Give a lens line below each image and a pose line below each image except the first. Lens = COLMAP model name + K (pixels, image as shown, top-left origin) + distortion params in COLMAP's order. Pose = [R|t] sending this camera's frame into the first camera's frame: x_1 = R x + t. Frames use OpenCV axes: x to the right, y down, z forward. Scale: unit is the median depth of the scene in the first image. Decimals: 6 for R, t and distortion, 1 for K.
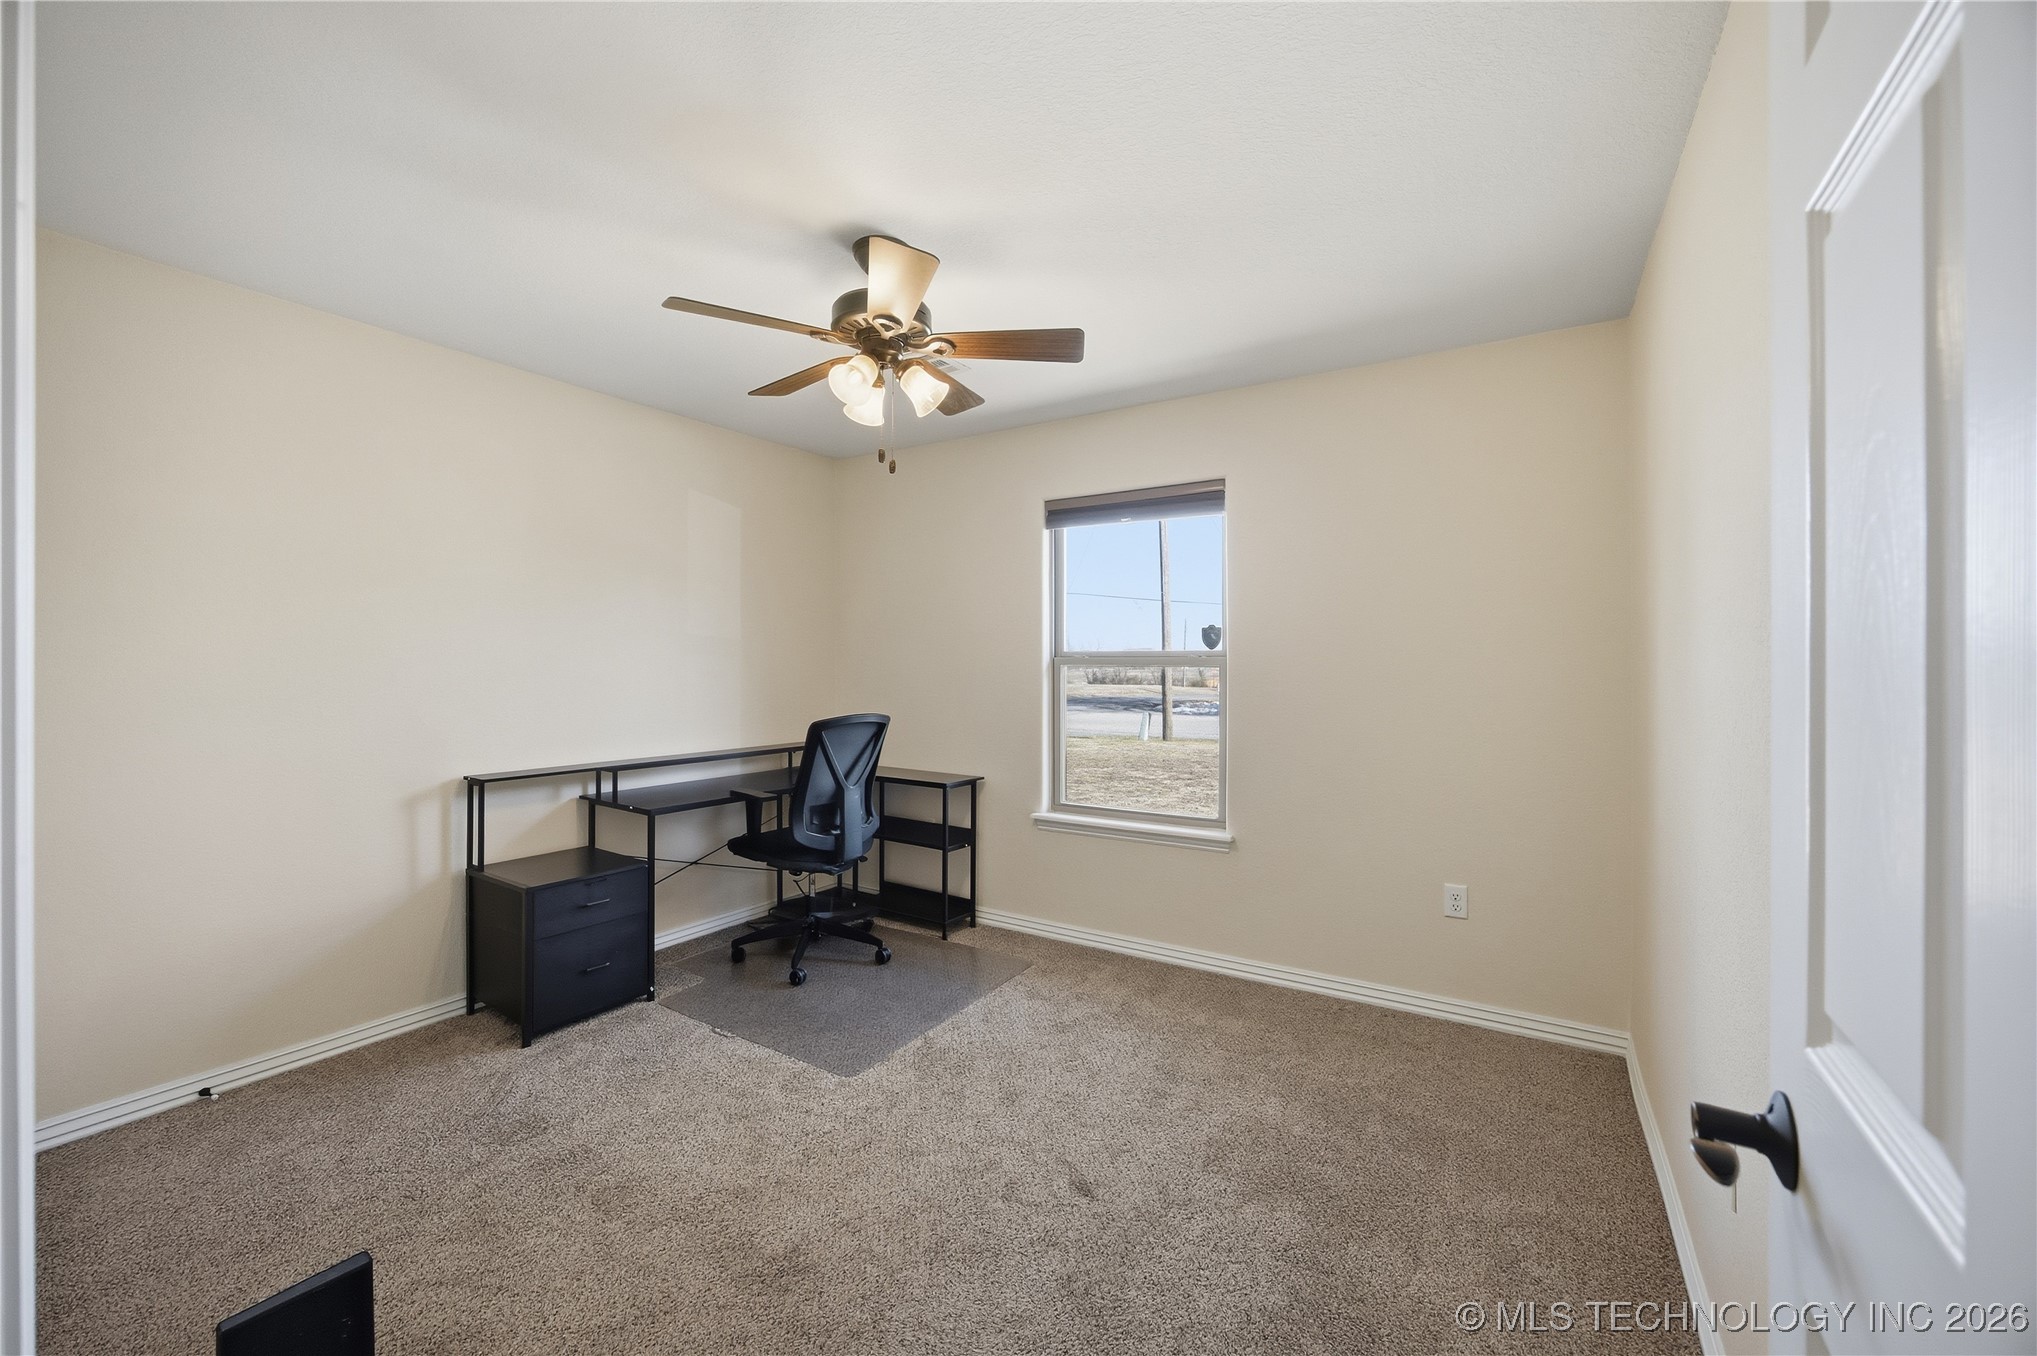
lens RADIAL K [[791.7, 0, 1021.9], [0, 791.7, 664.5], [0, 0, 1]] dist [-0.029798, 0.010410]
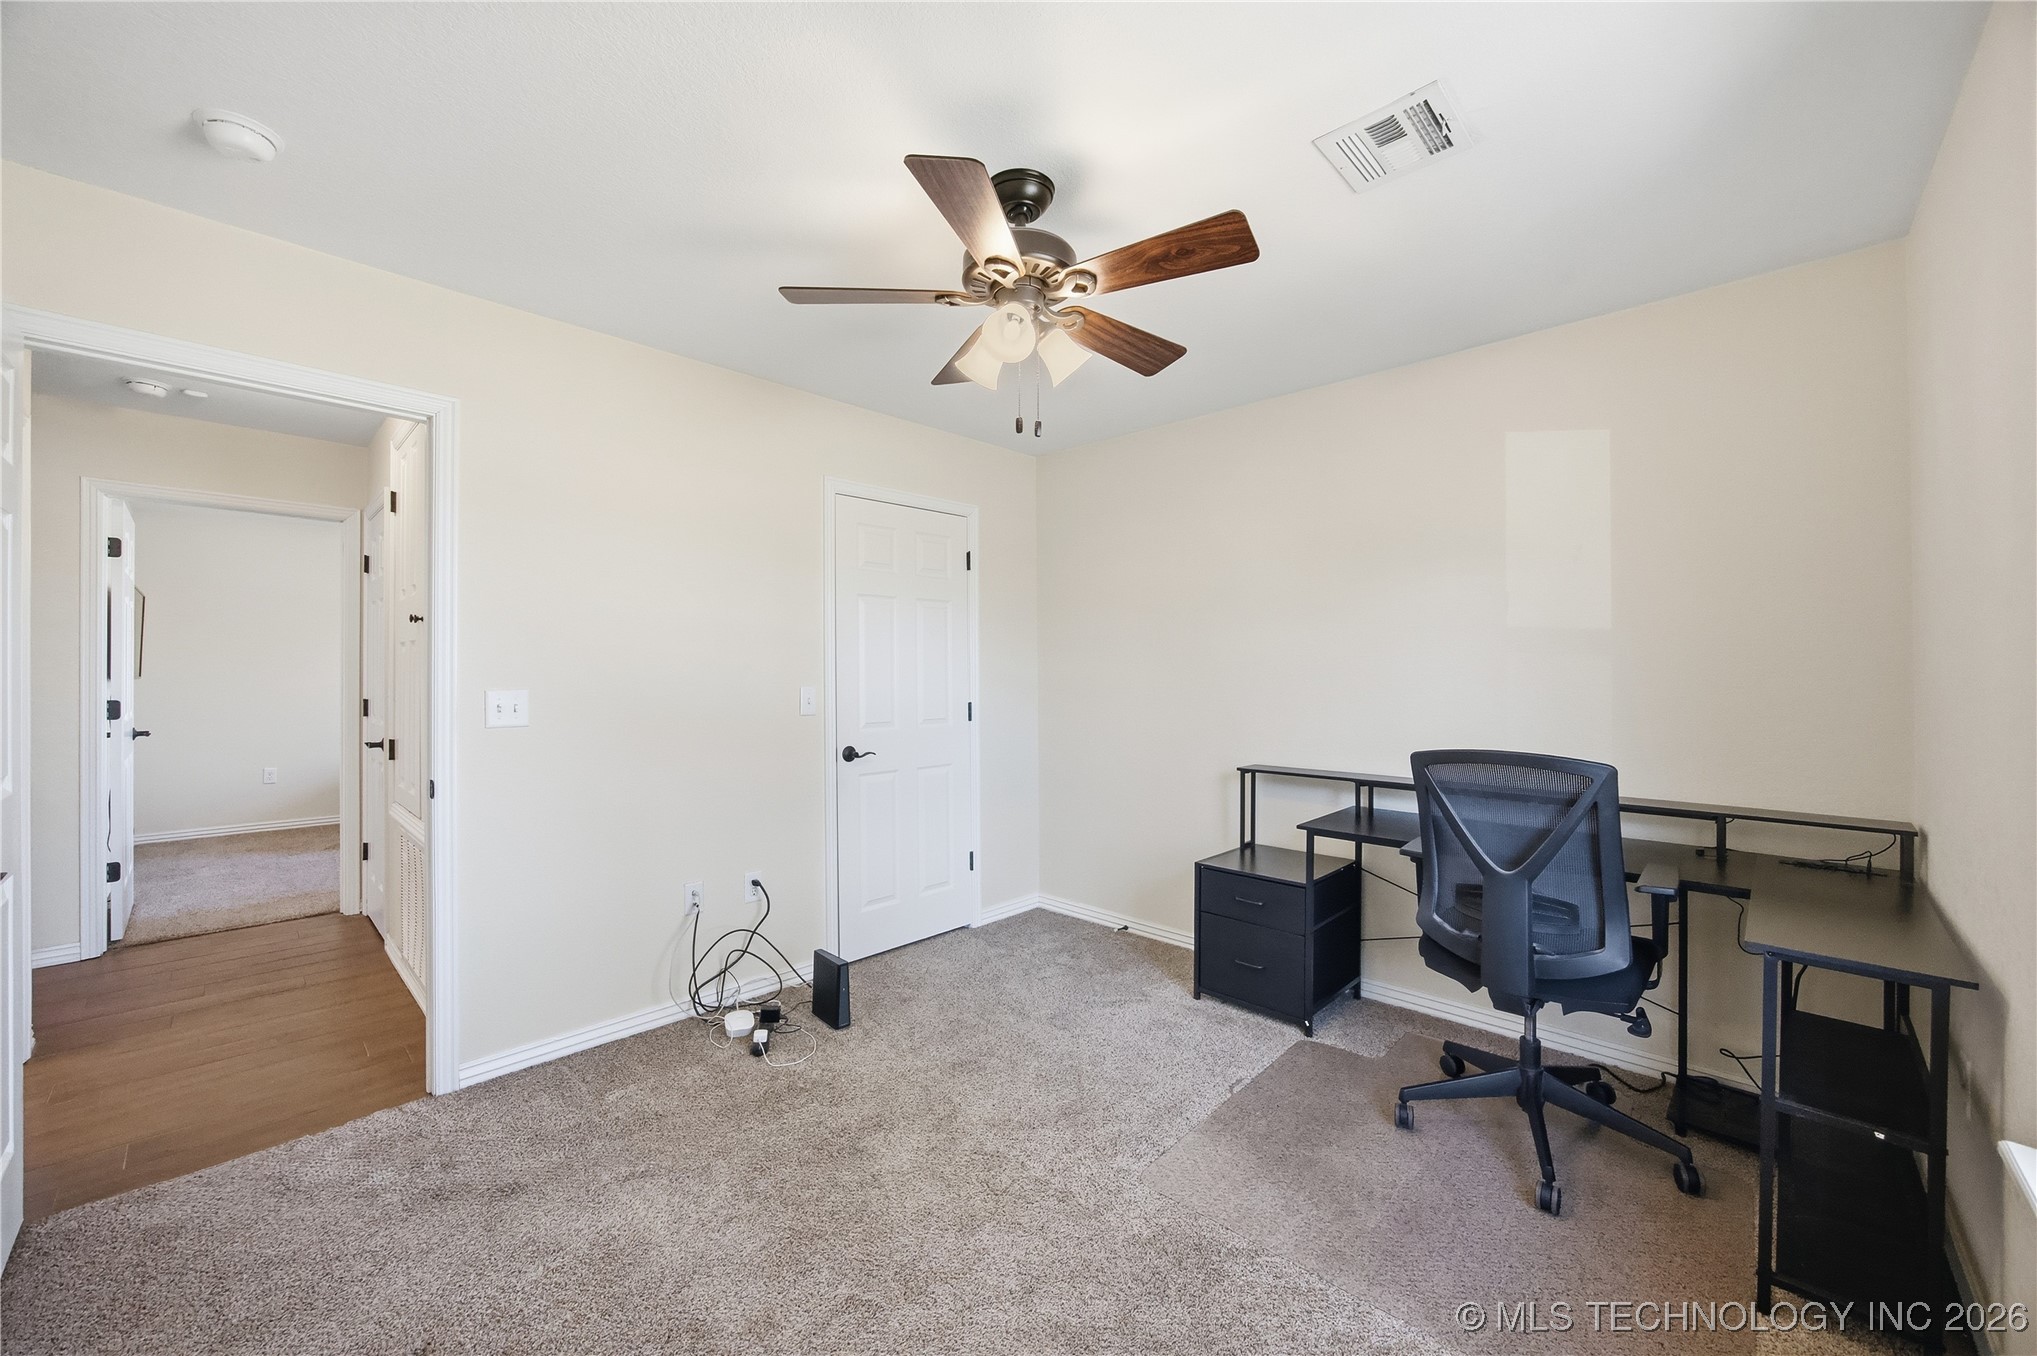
lens RADIAL K [[791.7, 0, 1021.9], [0, 791.7, 664.5], [0, 0, 1]] dist [-0.029798, 0.010410]
pose [[-0.199483, -0.009356, -0.979857, 0.514466], [0.000068, 0.999954, -0.009562, 0.006723], [0.979901, -0.001974, -0.199473, 0.904390]]
